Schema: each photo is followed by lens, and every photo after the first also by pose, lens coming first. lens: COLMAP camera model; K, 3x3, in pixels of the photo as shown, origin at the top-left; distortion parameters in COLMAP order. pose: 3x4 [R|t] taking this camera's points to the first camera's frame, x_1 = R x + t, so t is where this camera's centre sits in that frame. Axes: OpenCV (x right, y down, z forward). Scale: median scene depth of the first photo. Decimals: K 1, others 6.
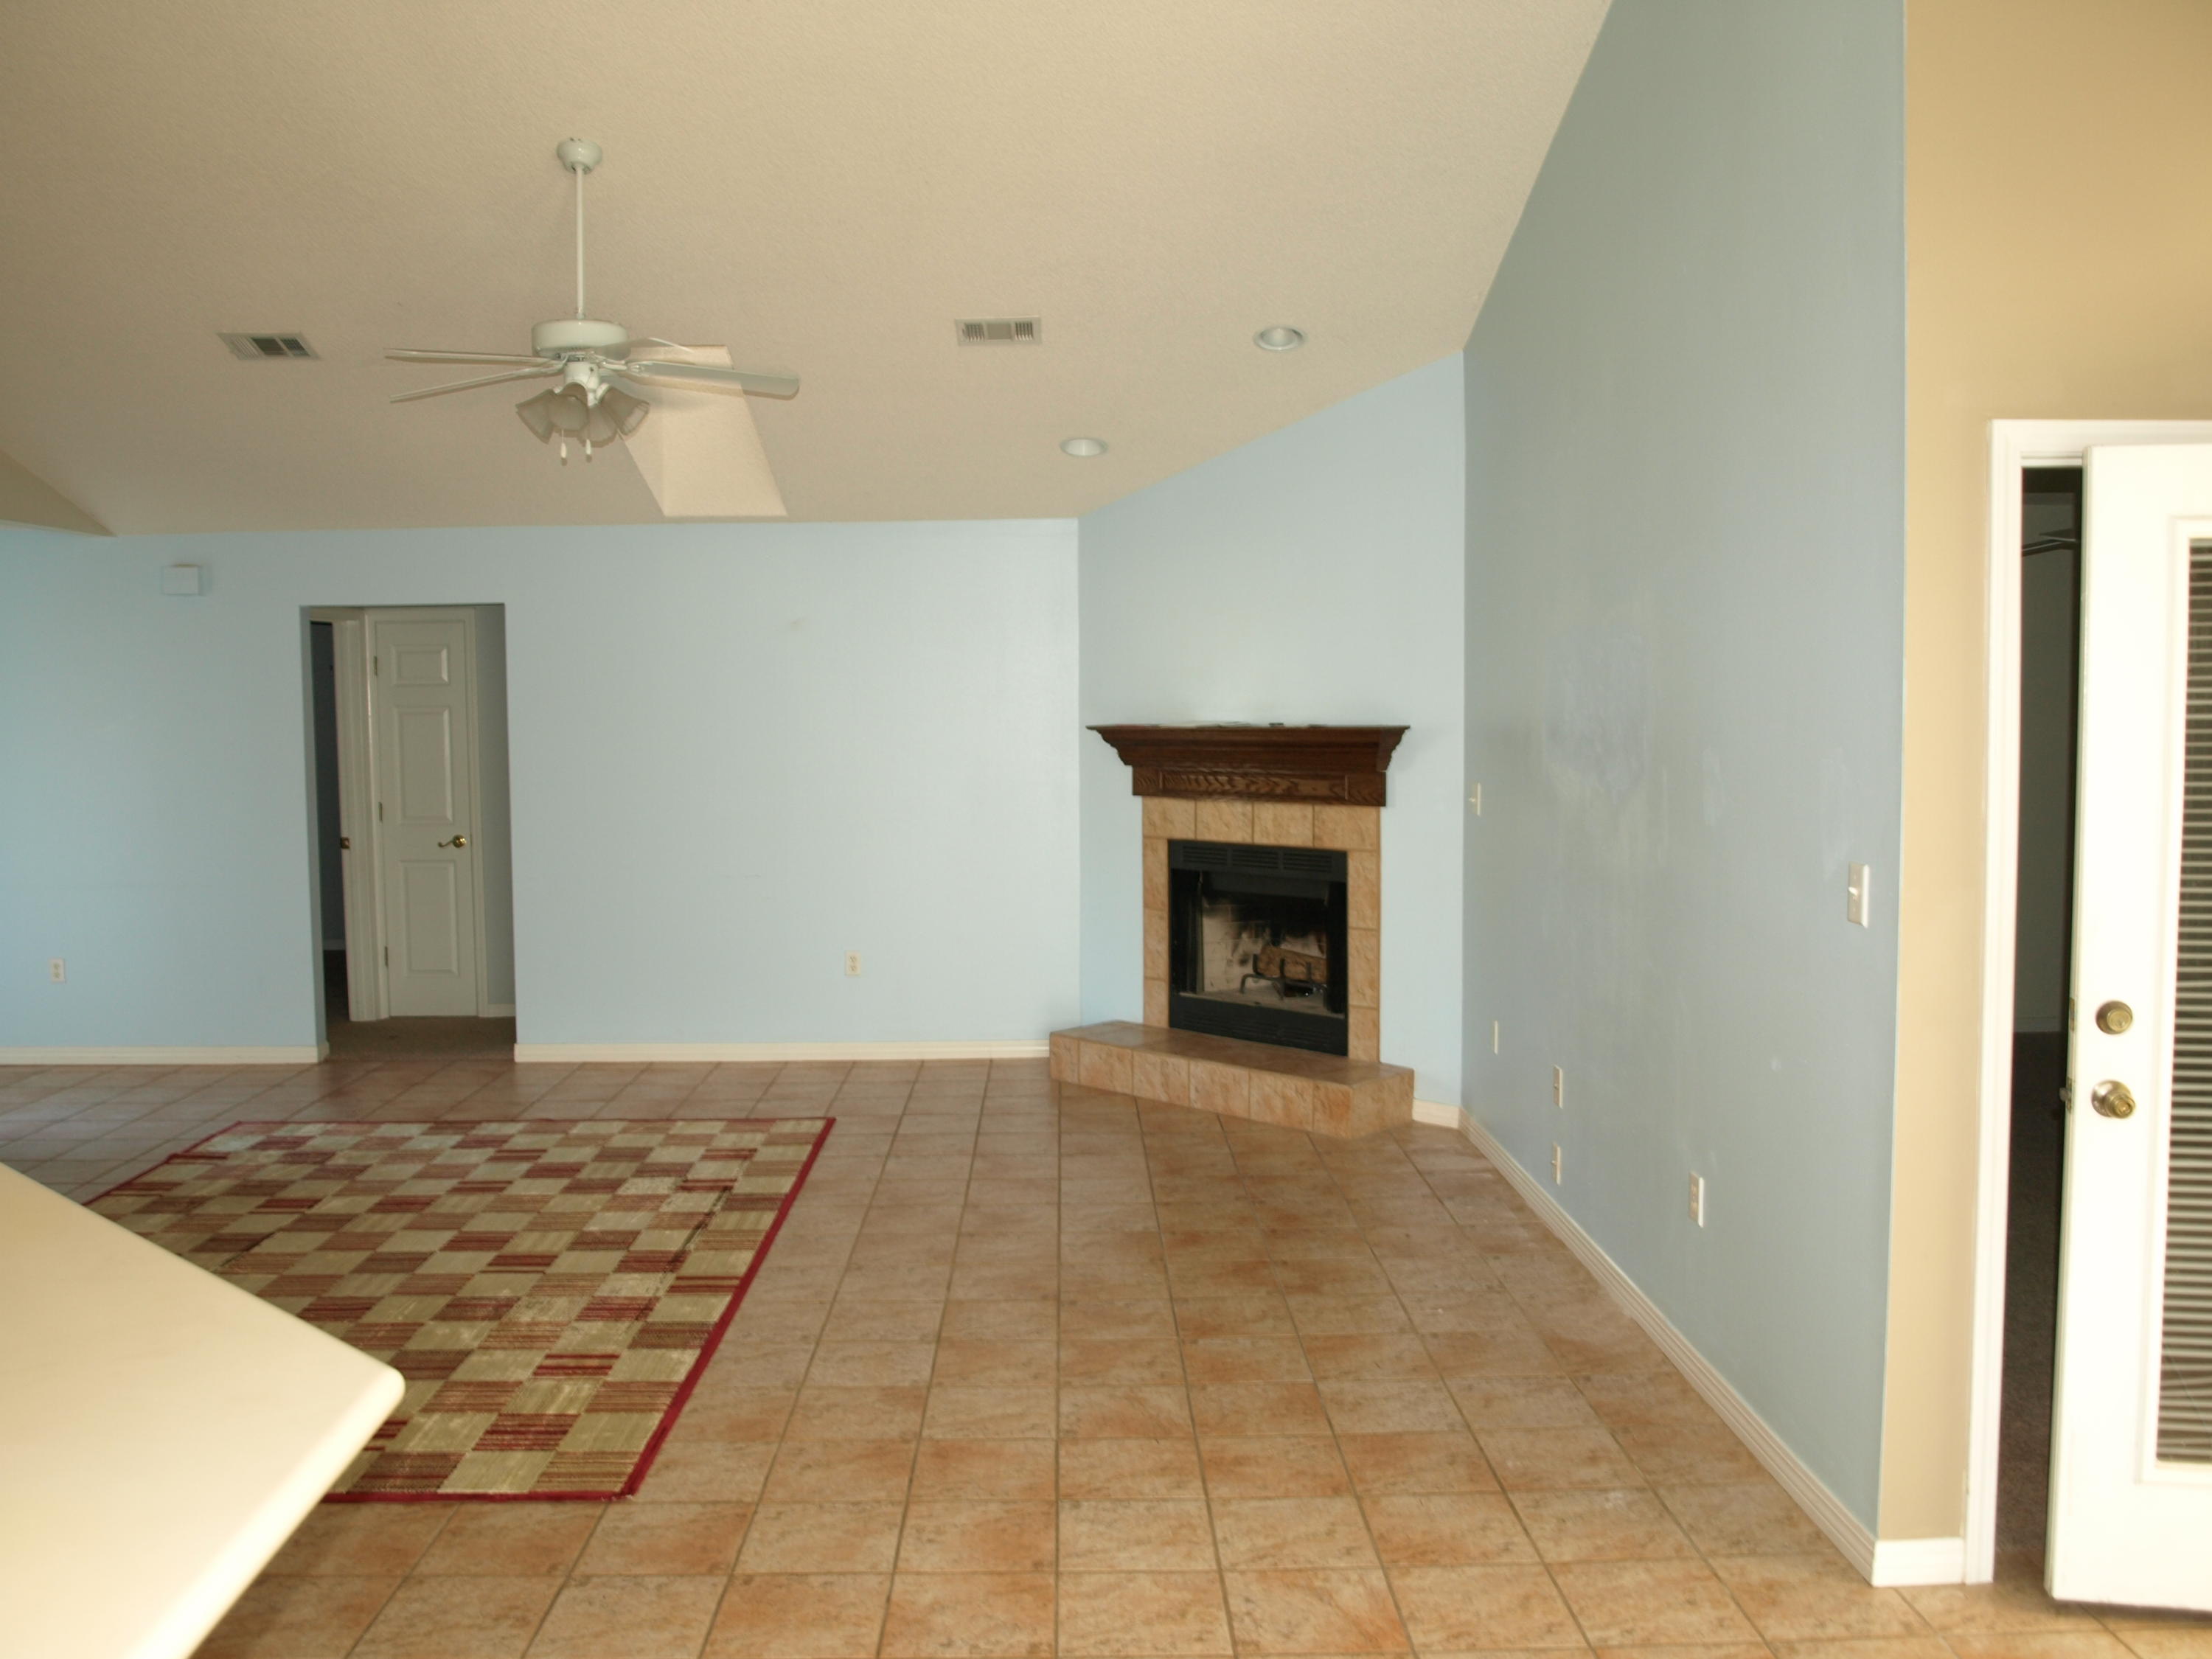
lens RADIAL K [[1791.6, 0, 1092.2], [0, 1791.6, 830.2], [0, 0, 1]] dist [-0.087438, 0.047052]
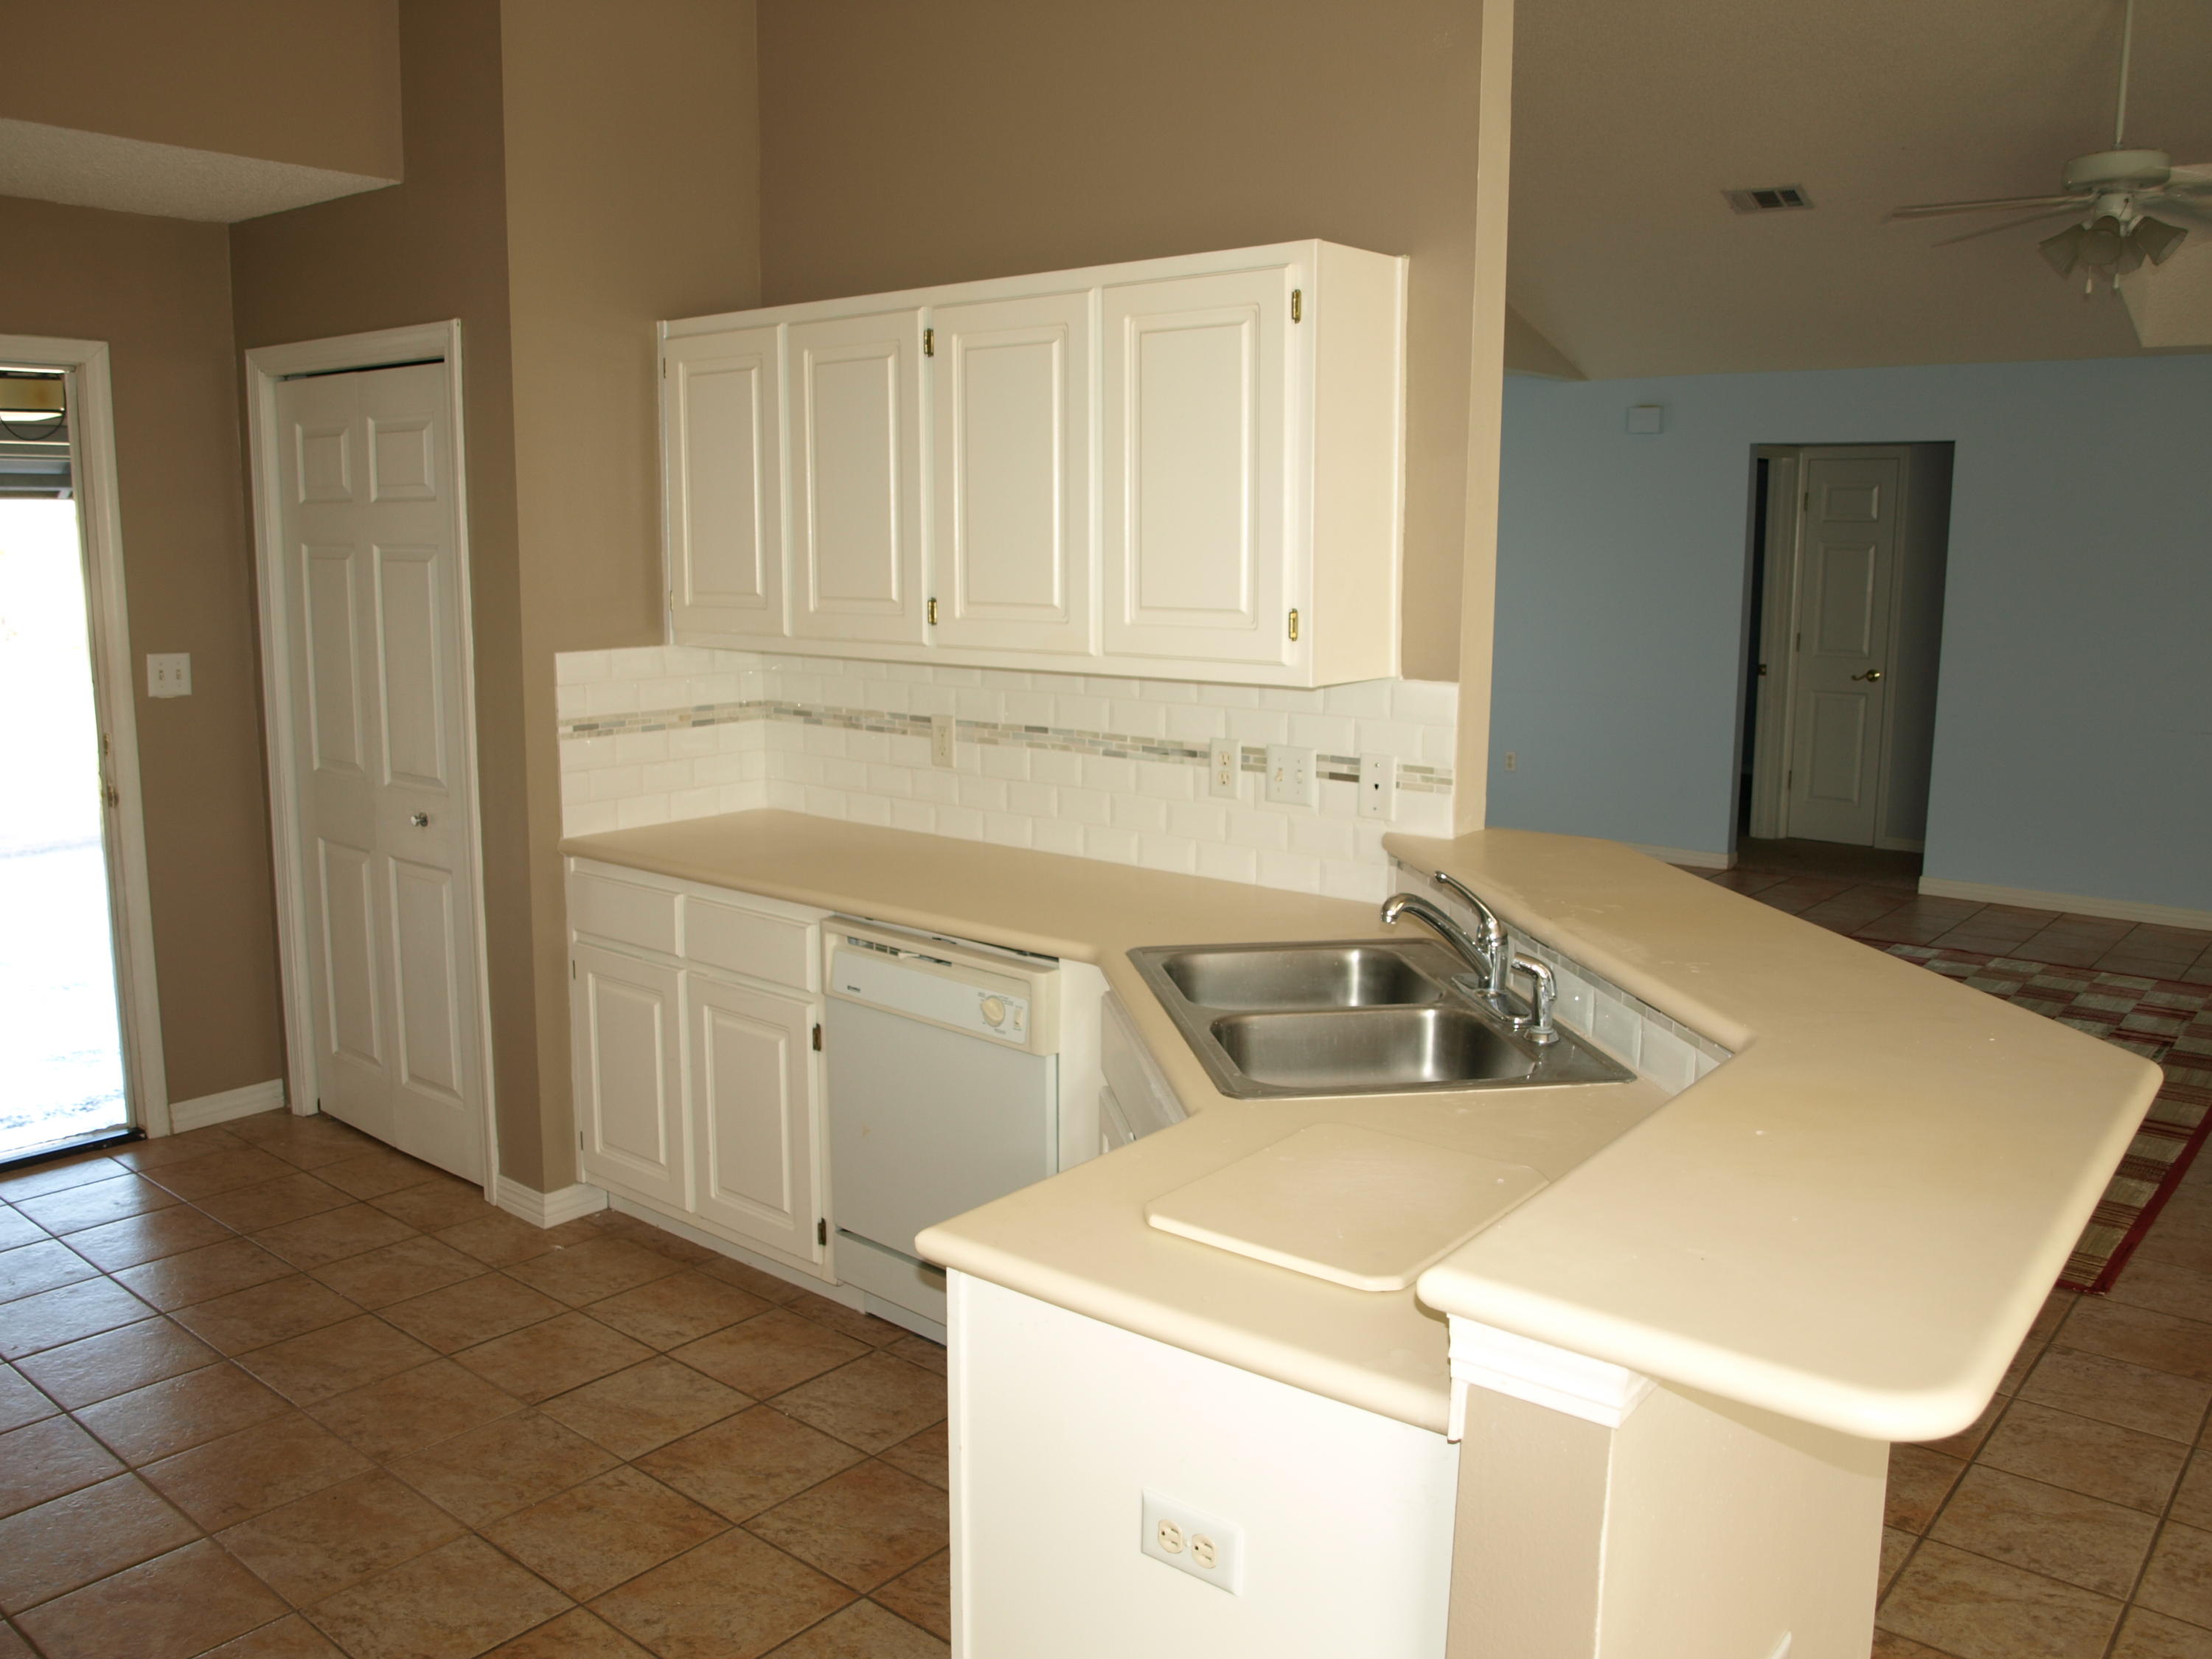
lens RADIAL K [[1791.6, 0, 1096.0], [0, 1791.6, 828.3], [0, 0, 1]] dist [-0.087438, 0.047052]
pose [[0.759112, 0.119725, -0.639856, -0.047851], [-0.062849, 0.991829, 0.111020, 0.012508], [0.647919, -0.044062, 0.760434, -0.099880]]
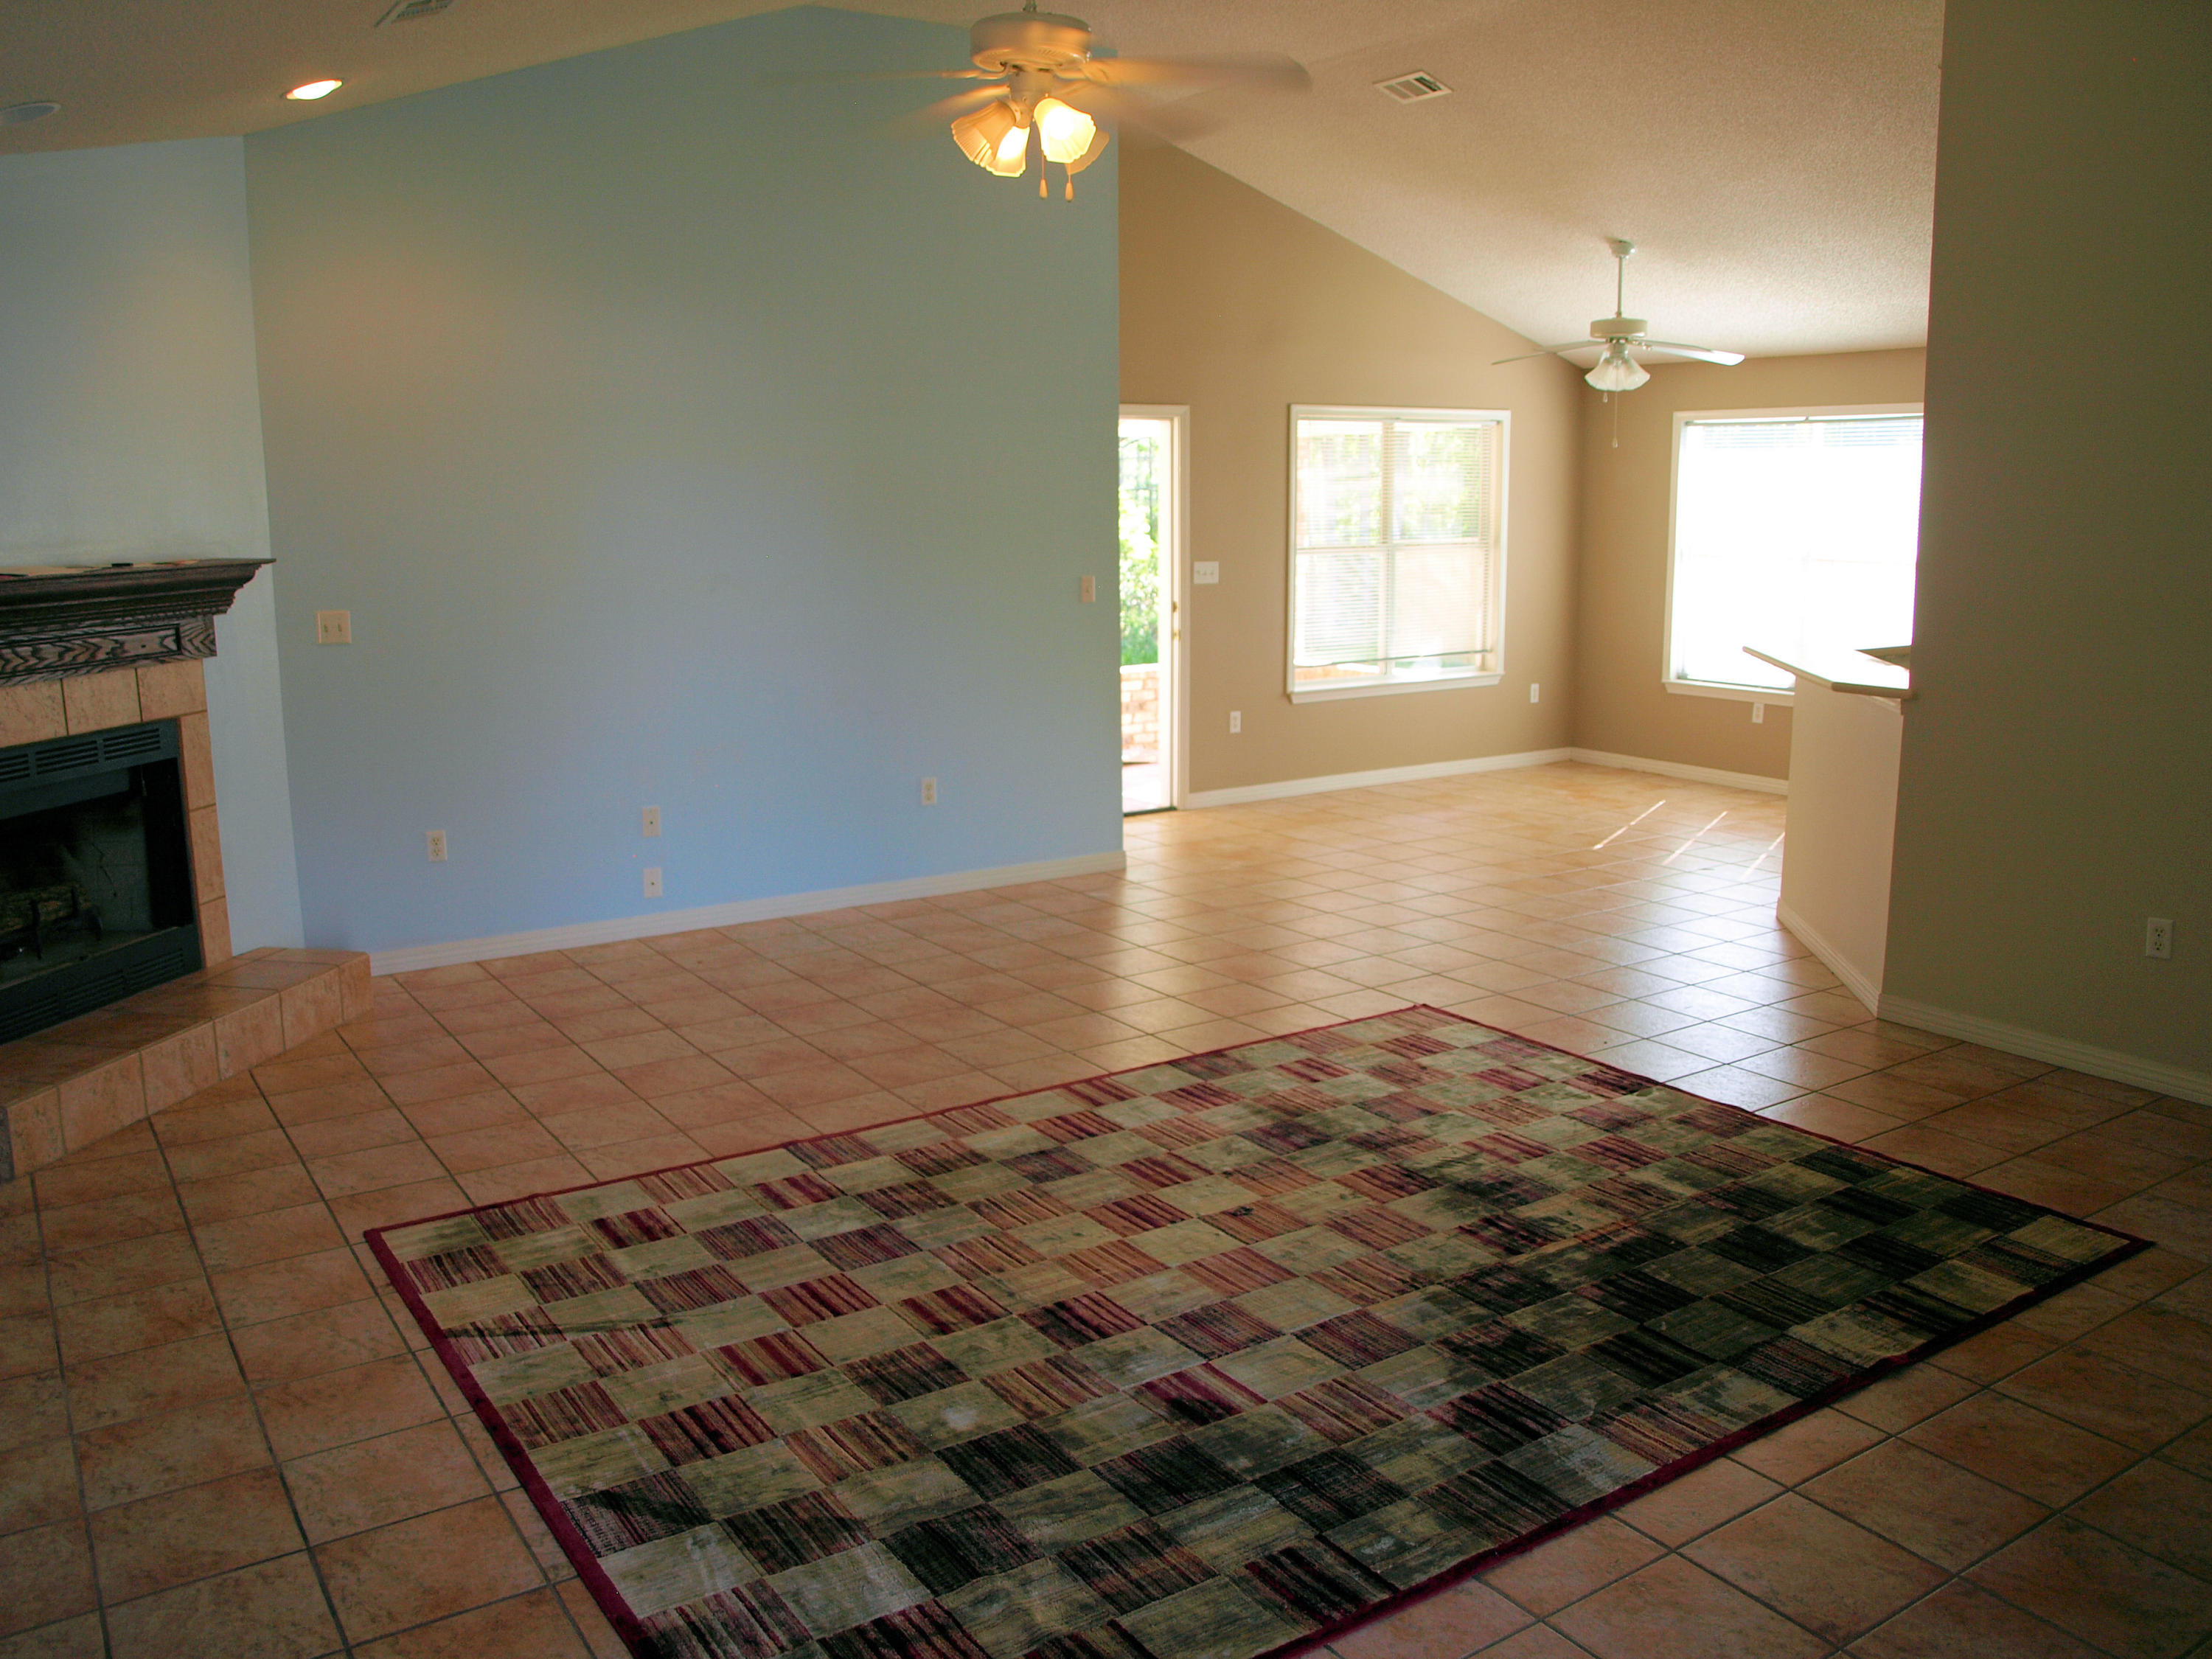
lens RADIAL K [[1791.6, 0, 1084.5], [0, 1791.6, 820.7], [0, 0, 1]] dist [-0.087438, 0.047052]
pose [[-0.531253, -0.136727, 0.836107, -0.791126], [0.079817, 0.974425, 0.210060, -0.081806], [-0.843445, 0.178331, -0.506753, 1.135356]]
